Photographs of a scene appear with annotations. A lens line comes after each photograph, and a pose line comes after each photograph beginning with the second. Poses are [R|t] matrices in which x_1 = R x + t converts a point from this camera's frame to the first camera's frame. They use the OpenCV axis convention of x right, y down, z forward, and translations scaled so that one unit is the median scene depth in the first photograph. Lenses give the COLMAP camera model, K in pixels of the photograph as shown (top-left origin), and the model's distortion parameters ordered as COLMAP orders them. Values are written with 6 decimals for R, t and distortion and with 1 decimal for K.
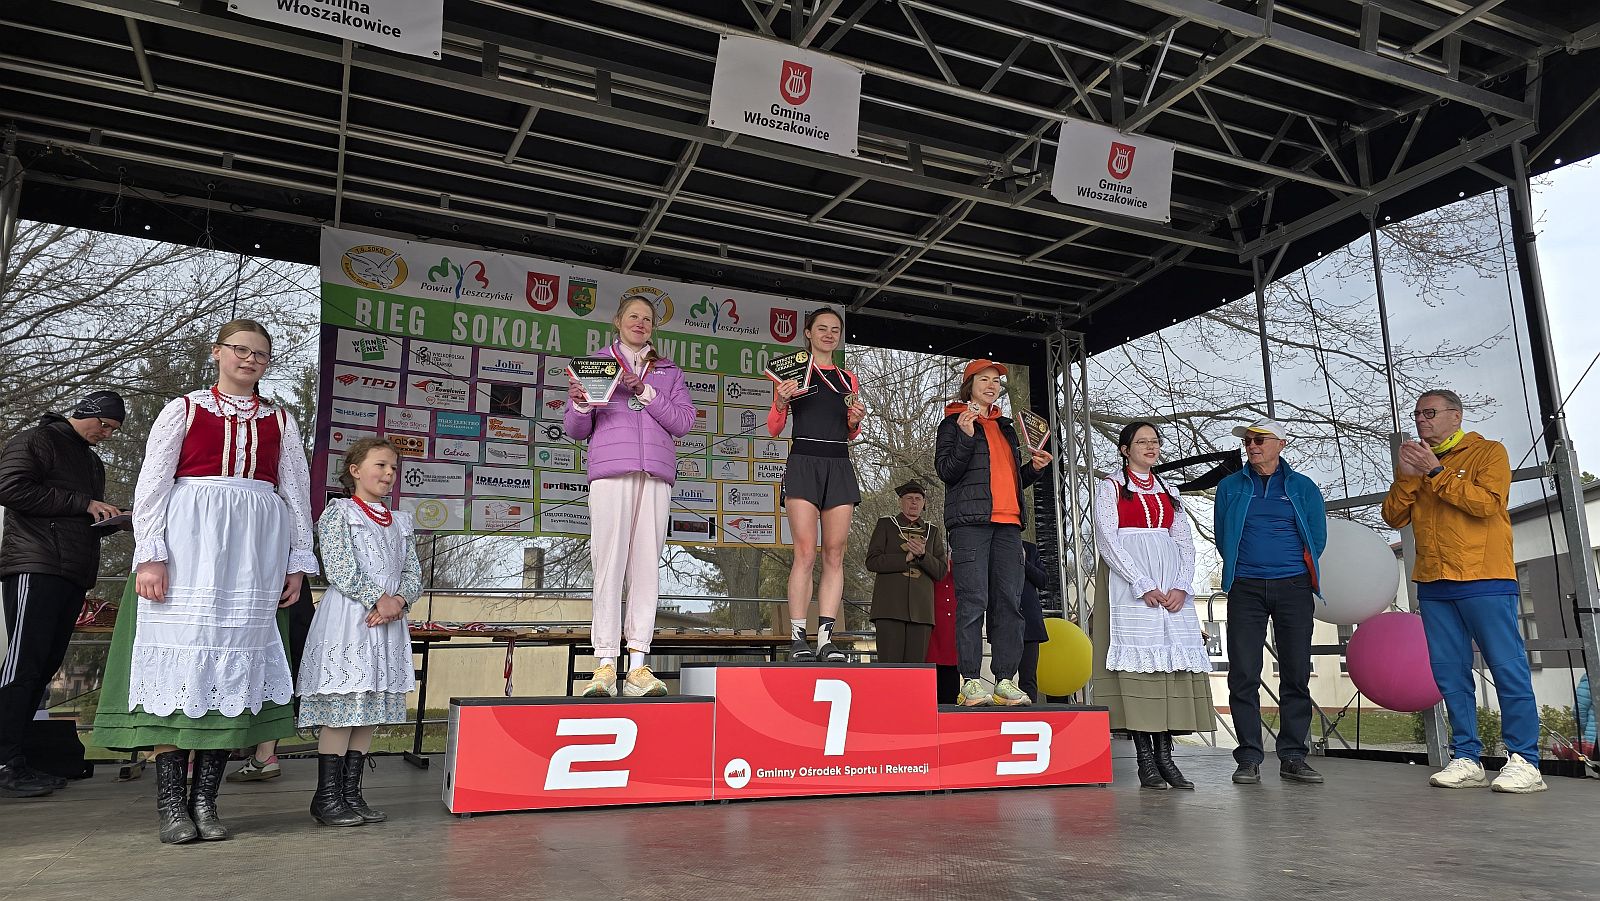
lens RADIAL K [[1063.3, 0, 812.7], [0, 1063.3, 440.8], [0, 0, 1]] dist [0.069160, -0.069355]
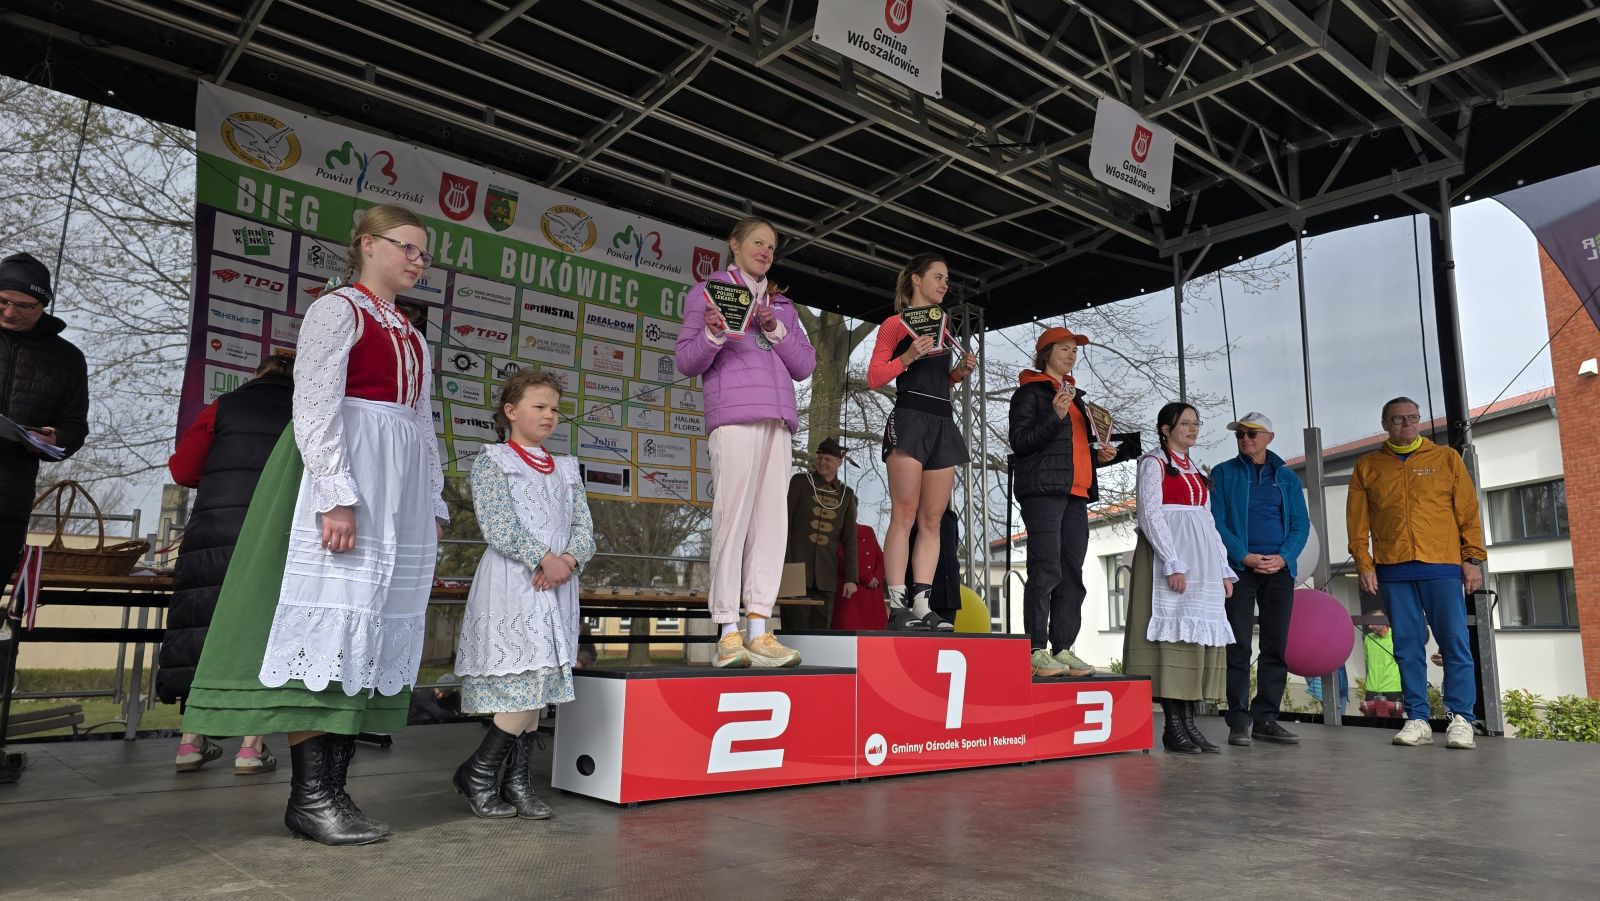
lens RADIAL K [[1072.2, 0, 821.6], [0, 1072.2, 449.4], [0, 0, 1]] dist [0.057361, -0.065835]
pose [[0.952539, 0.060751, 0.298293, -0.237841], [-0.074437, 0.996621, 0.034725, 0.011866], [-0.295176, -0.055281, 0.953842, 0.076014]]
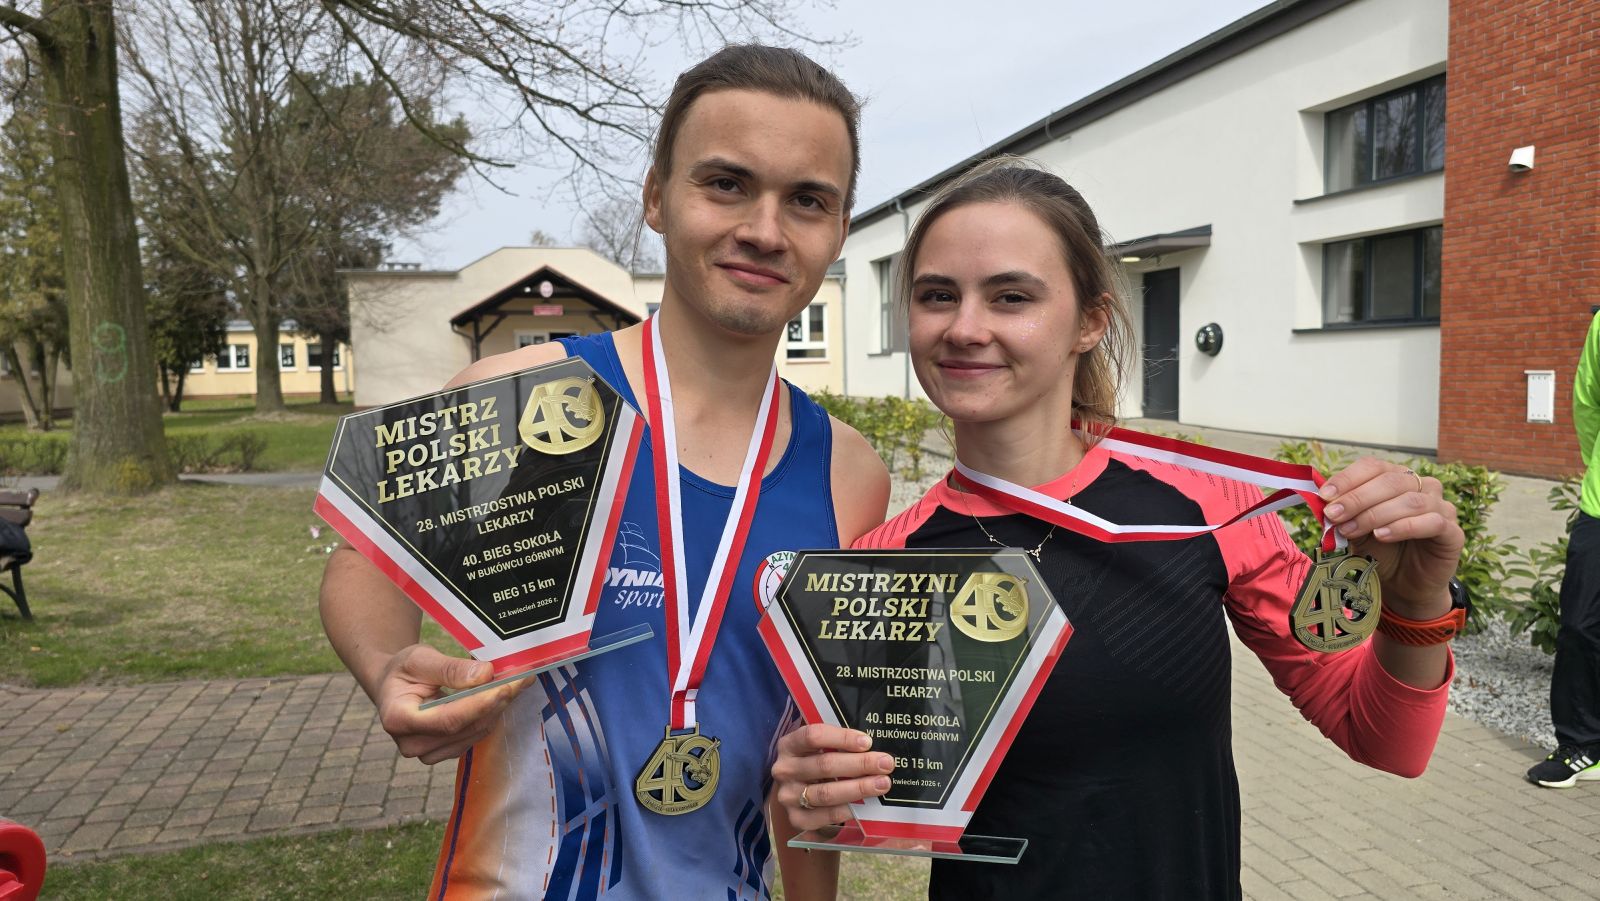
lens RADIAL K [[1066.1, 0, 805.7], [0, 1066.1, 451.2], [0, 0, 1]] dist [0.060746, -0.059857]
pose [[0.922386, -0.048174, 0.383254, 0.789377], [-0.063273, 0.959947, 0.272944, 0.200936], [-0.381052, -0.276010, 0.882393, 0.875363]]
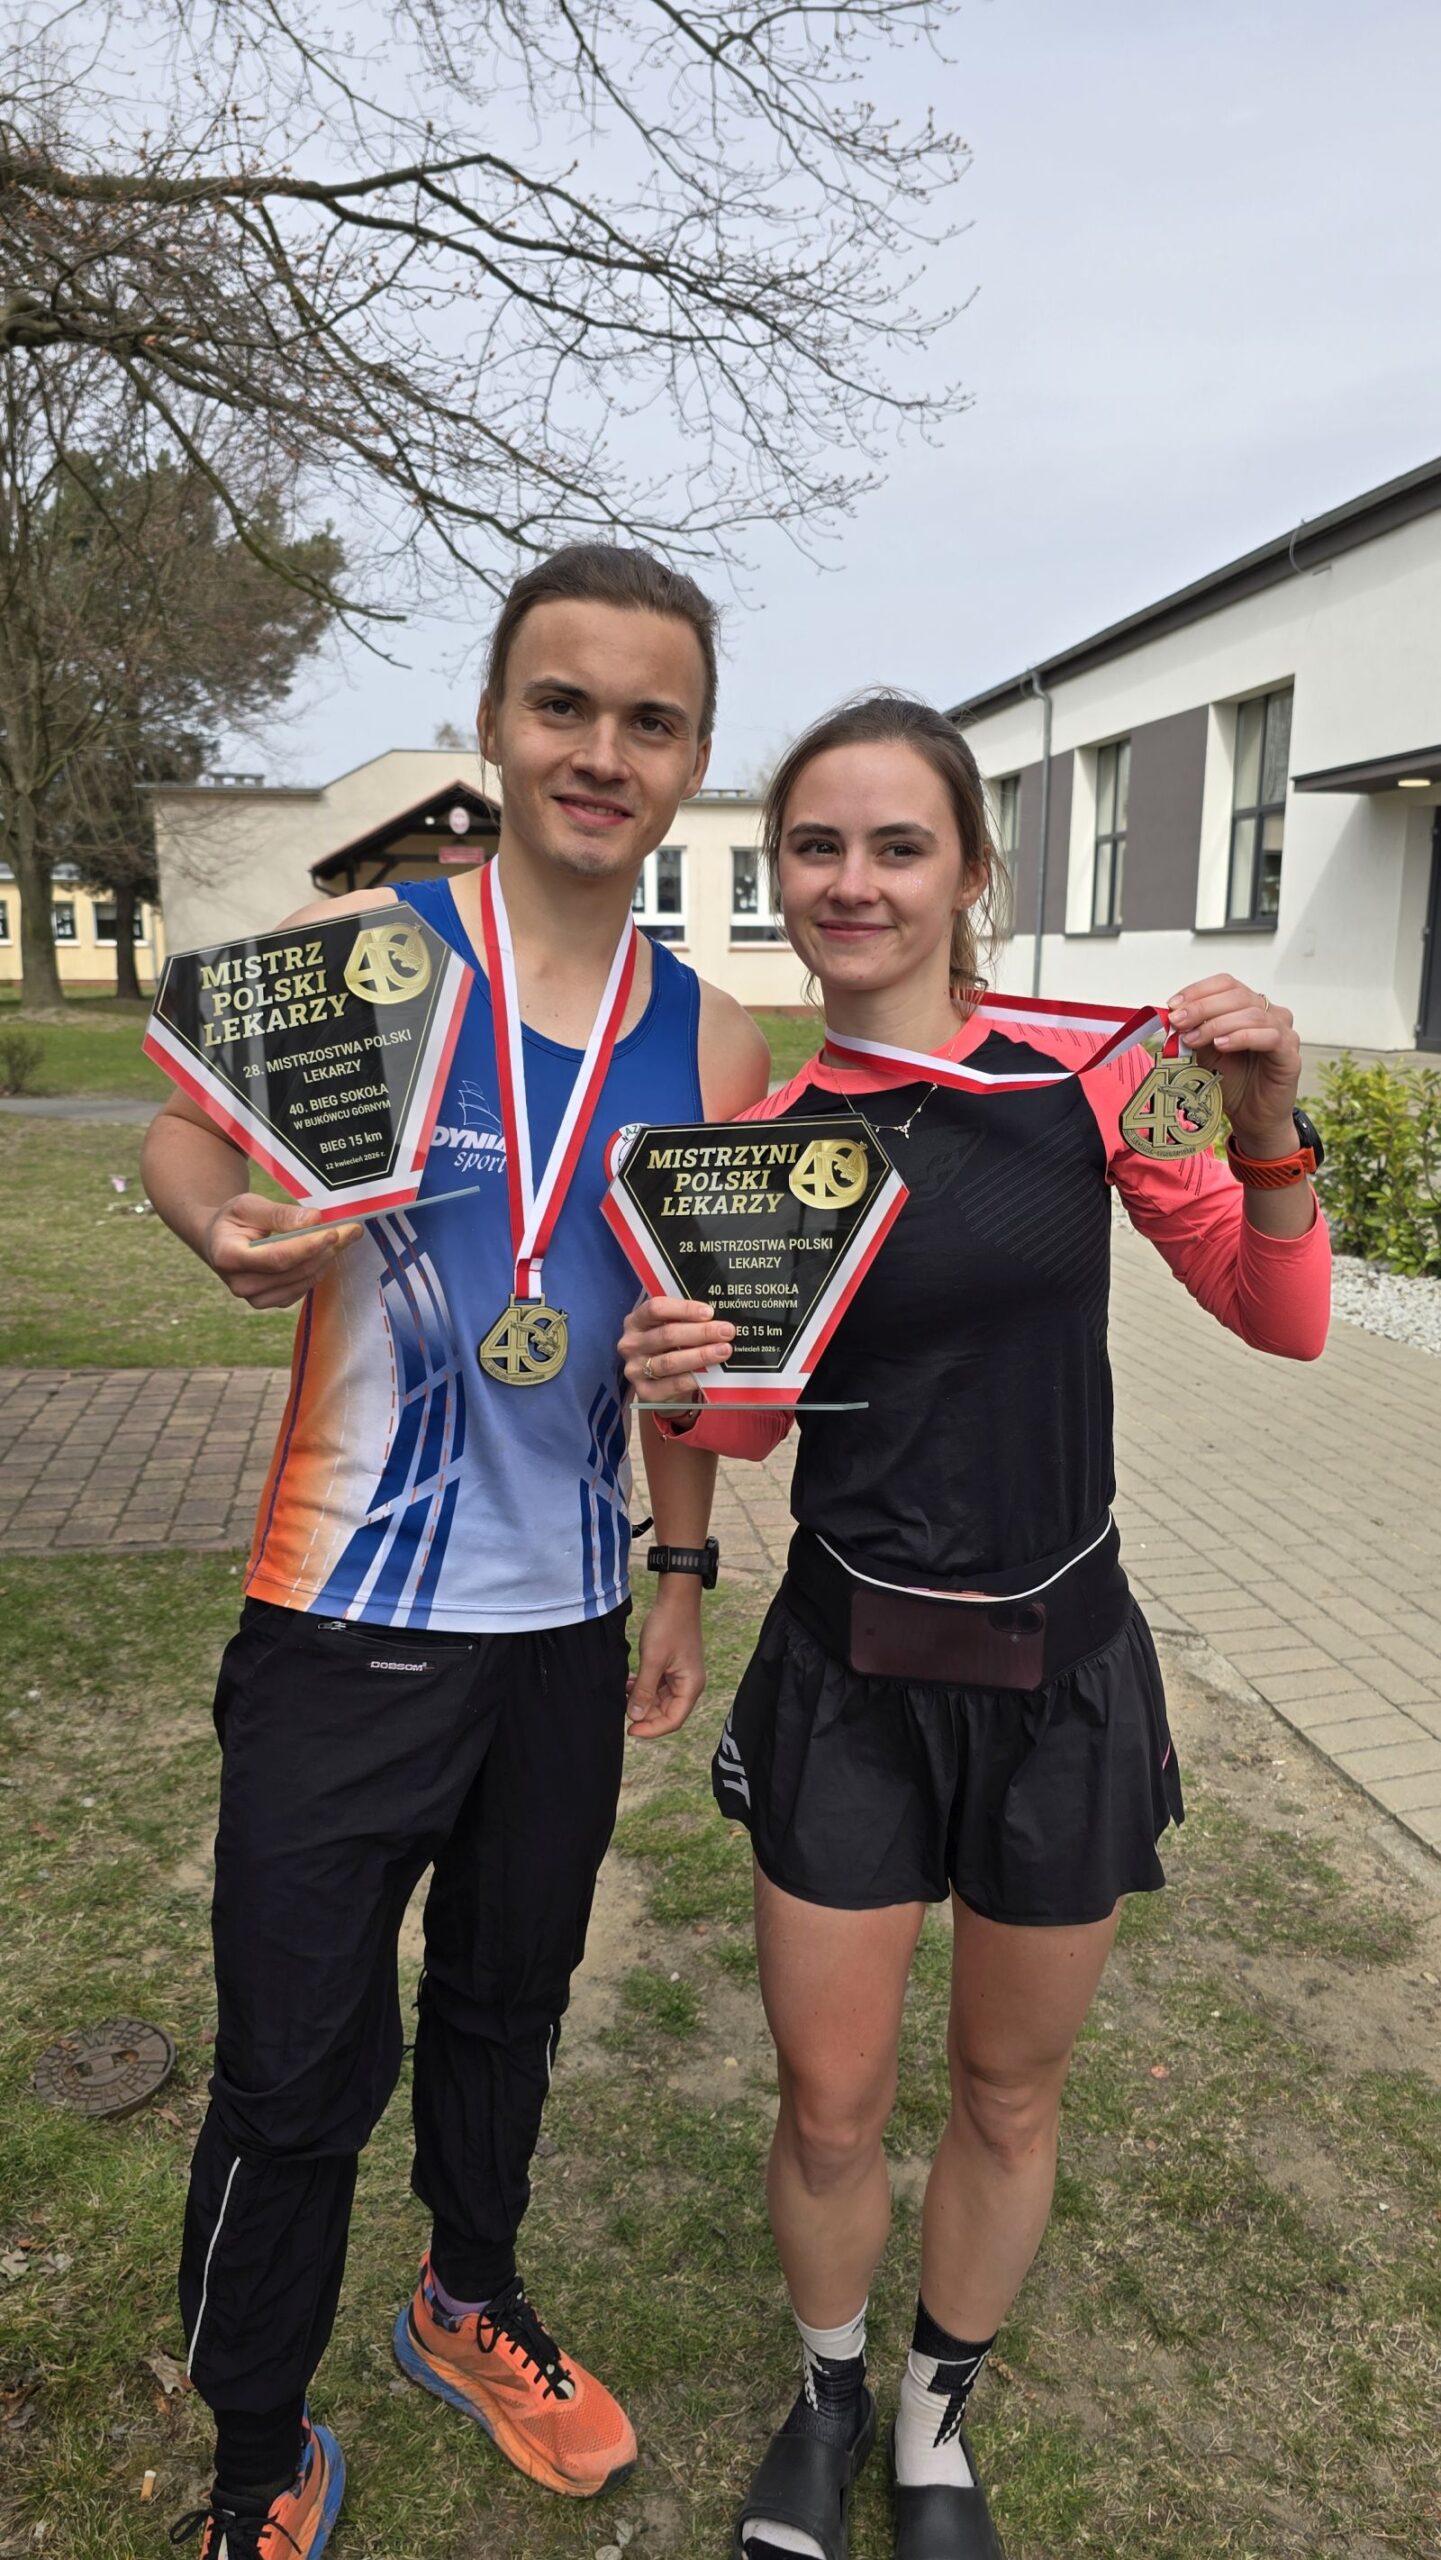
lens RADIAL K [[1705.7, 0, 745.2], [0, 1705.7, 1333.5], [0, 0, 1]] dist [0.060746, -0.059857]
pose [[0.949903, -0.065956, 0.305508, 0.786718], [-0.067592, 0.910997, 0.406836, 0.189913], [-0.305150, -0.407105, 0.860900, 0.807200]]
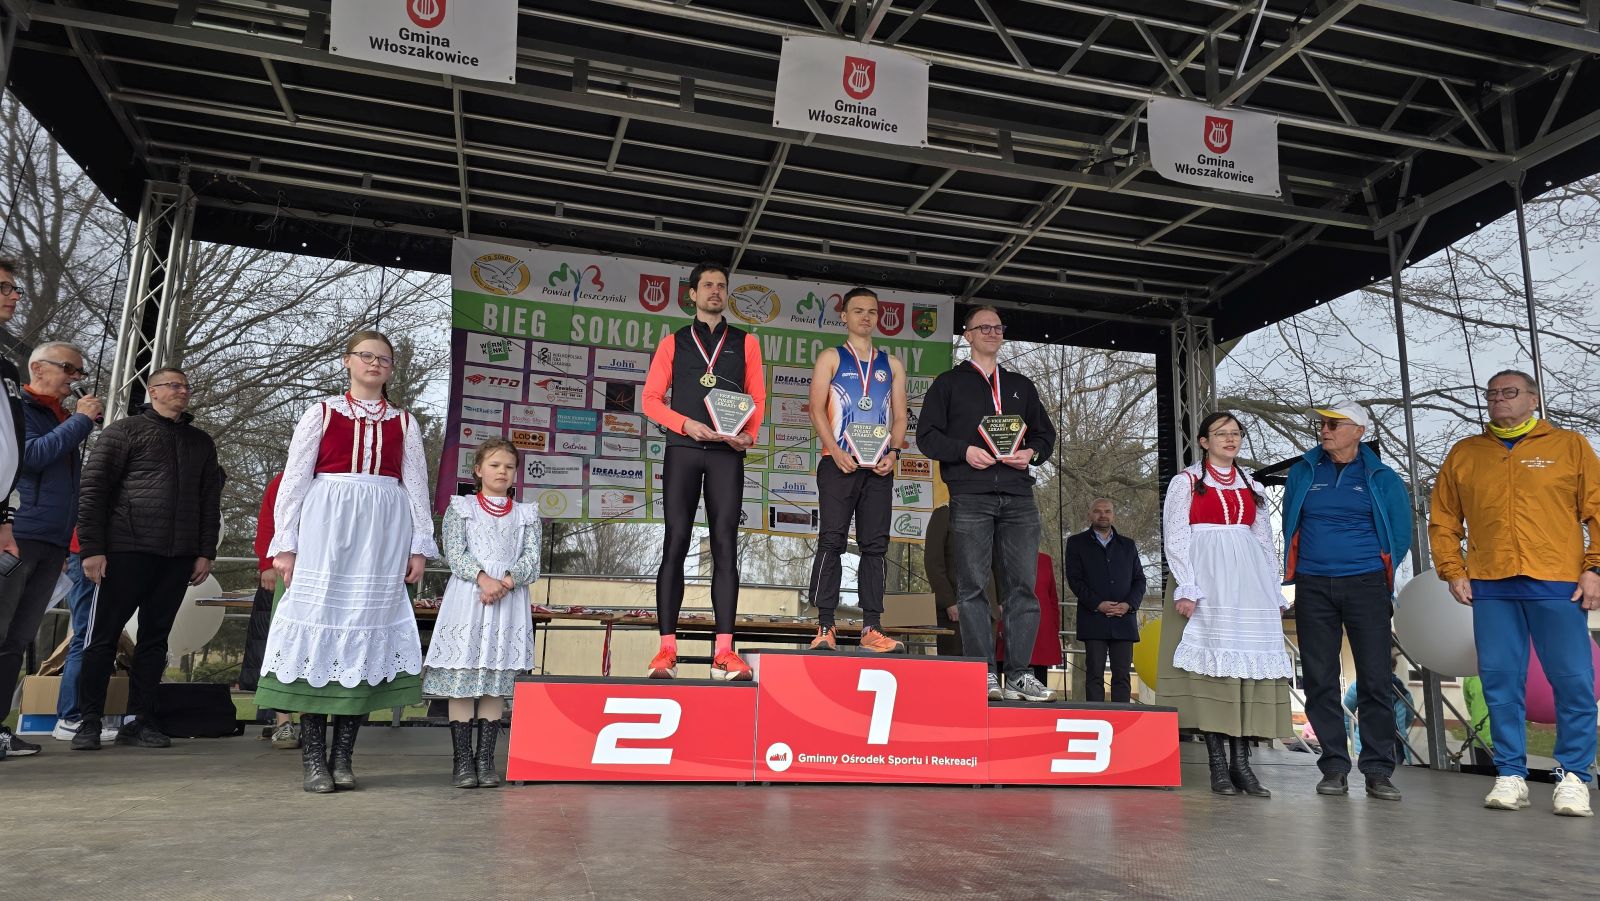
lens RADIAL K [[1066.1, 0, 805.7], [0, 1066.1, 451.2], [0, 0, 1]] dist [0.060746, -0.059857]
pose [[0.985284, -0.002459, -0.170907, 0.076305], [0.005233, 0.999862, 0.015784, -0.000202], [0.170845, -0.016446, 0.985161, -0.005191]]
